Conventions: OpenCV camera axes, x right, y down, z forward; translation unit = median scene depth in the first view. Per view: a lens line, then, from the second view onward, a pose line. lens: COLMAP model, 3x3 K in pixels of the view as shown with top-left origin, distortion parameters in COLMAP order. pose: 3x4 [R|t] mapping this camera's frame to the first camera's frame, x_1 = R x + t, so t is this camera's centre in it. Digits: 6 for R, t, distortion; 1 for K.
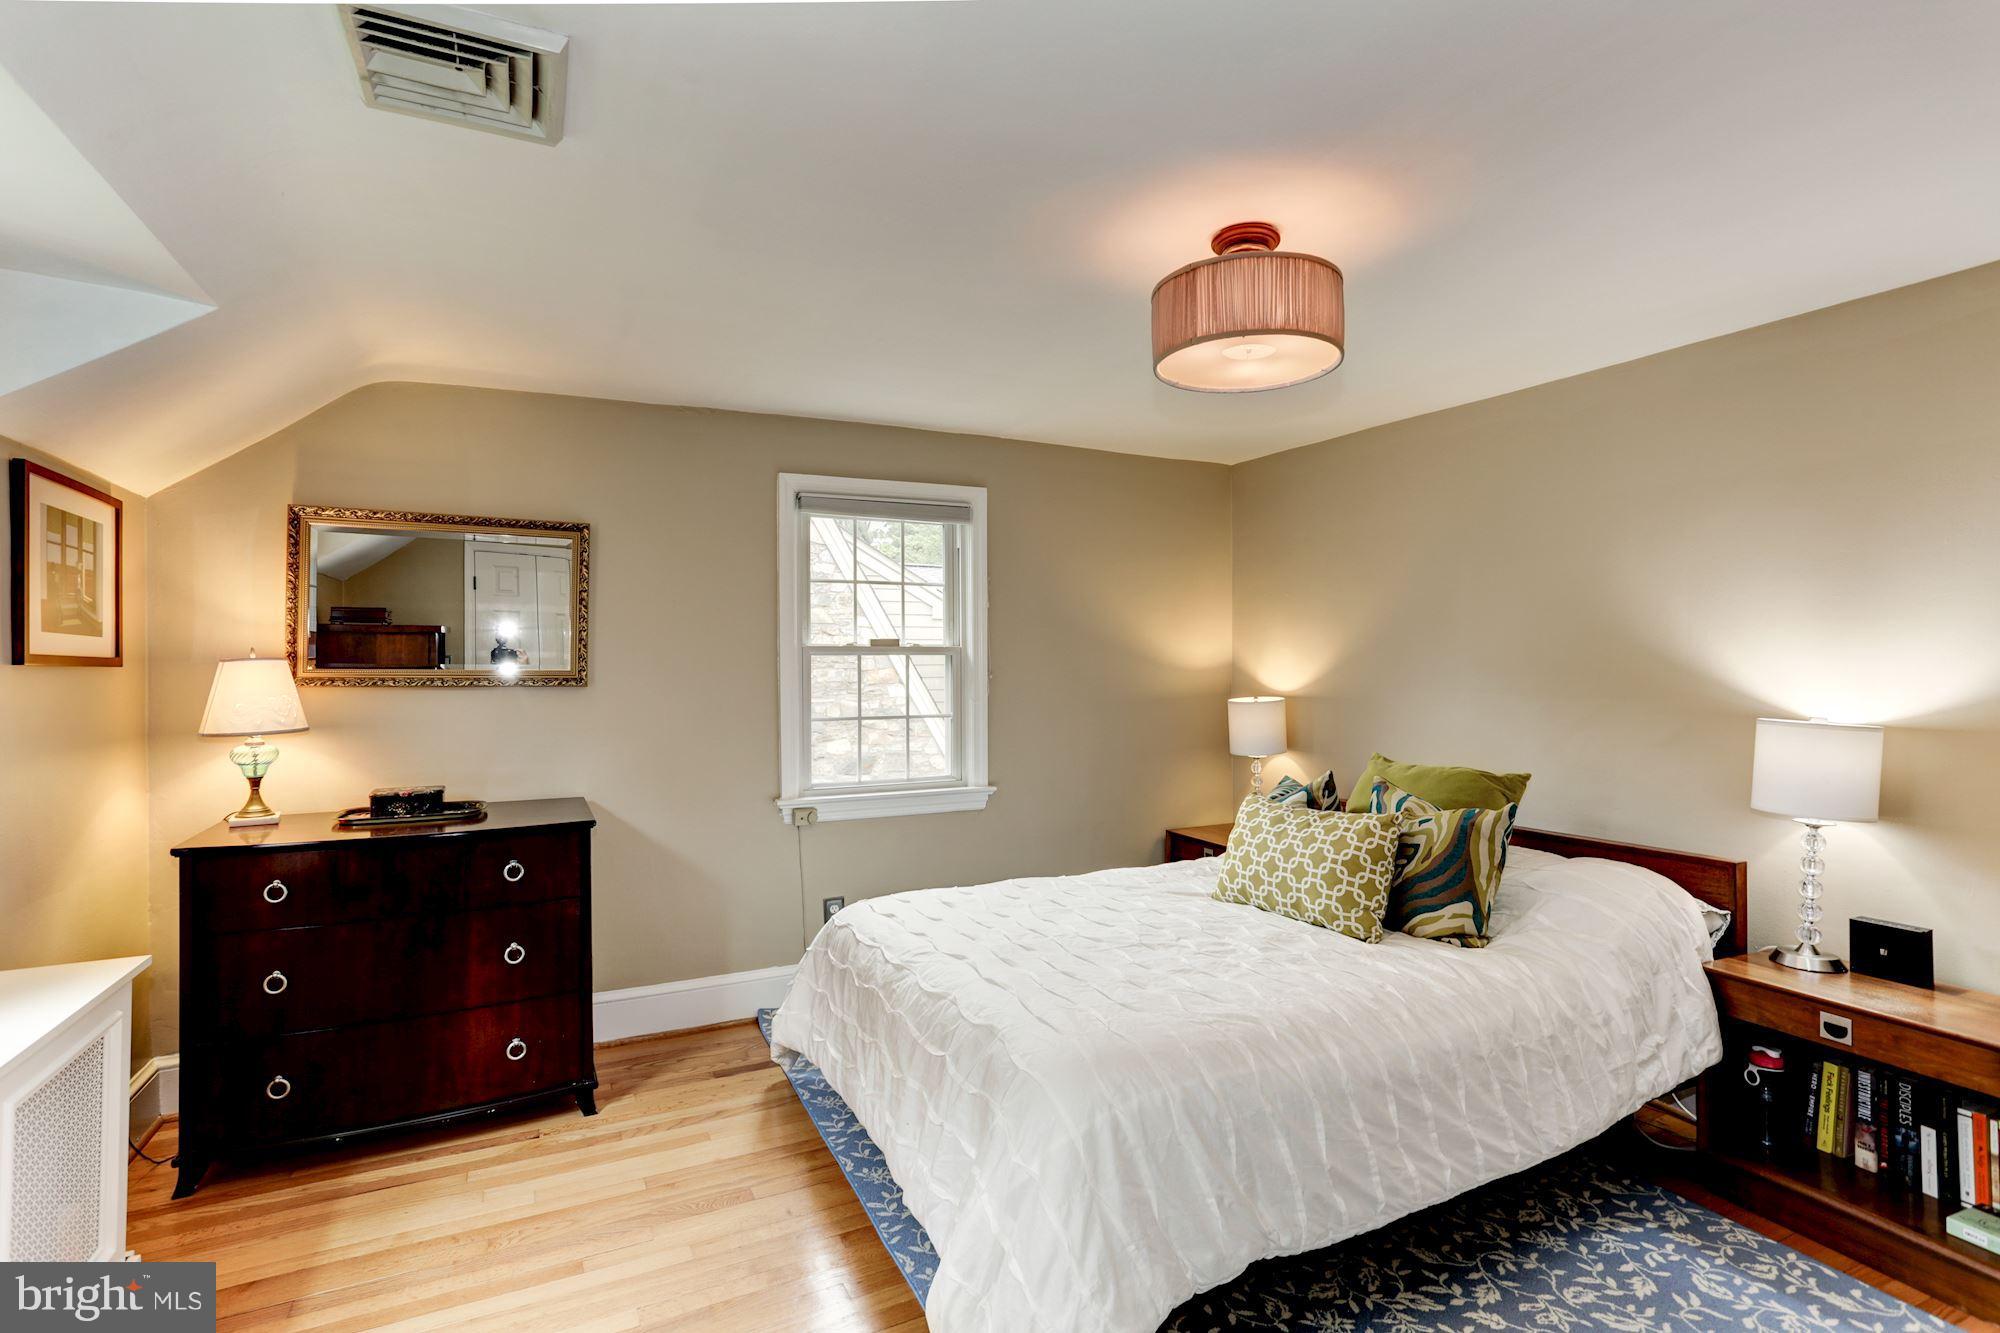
lens RADIAL K [[968.0, 0, 994.1], [0, 968.0, 655.2], [0, 0, 1]] dist [-0.067137, 0.044797]
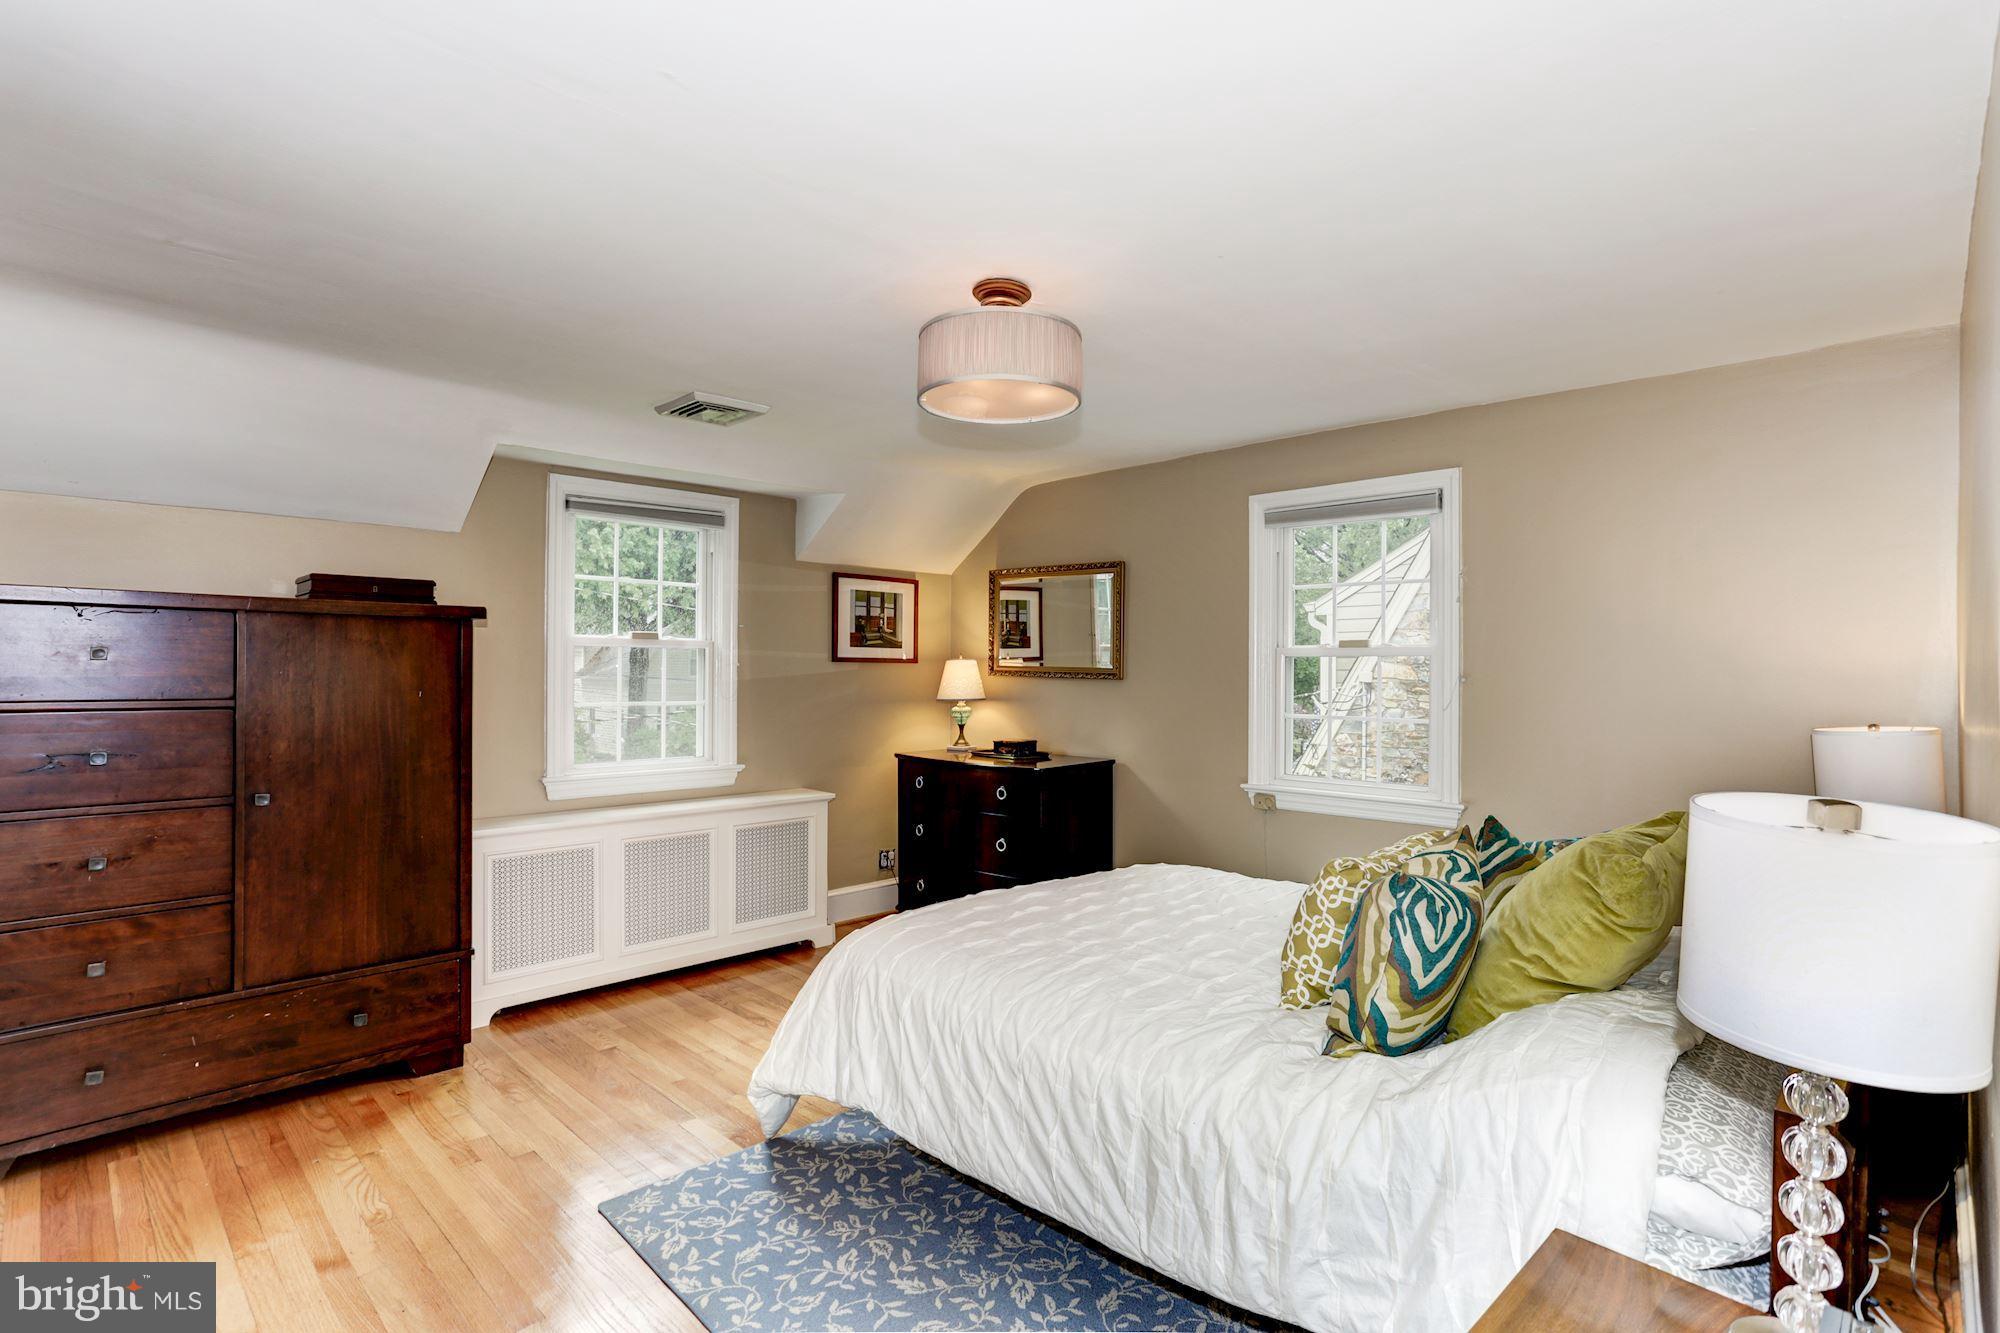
lens RADIAL K [[968.0, 0, 994.1], [0, 968.0, 655.2], [0, 0, 1]] dist [-0.067137, 0.044797]
pose [[0.325500, -0.003293, -0.945536, 1.086513], [0.001865, 0.999994, -0.002841, 0.001201], [0.945540, -0.000839, 0.325504, 0.493208]]
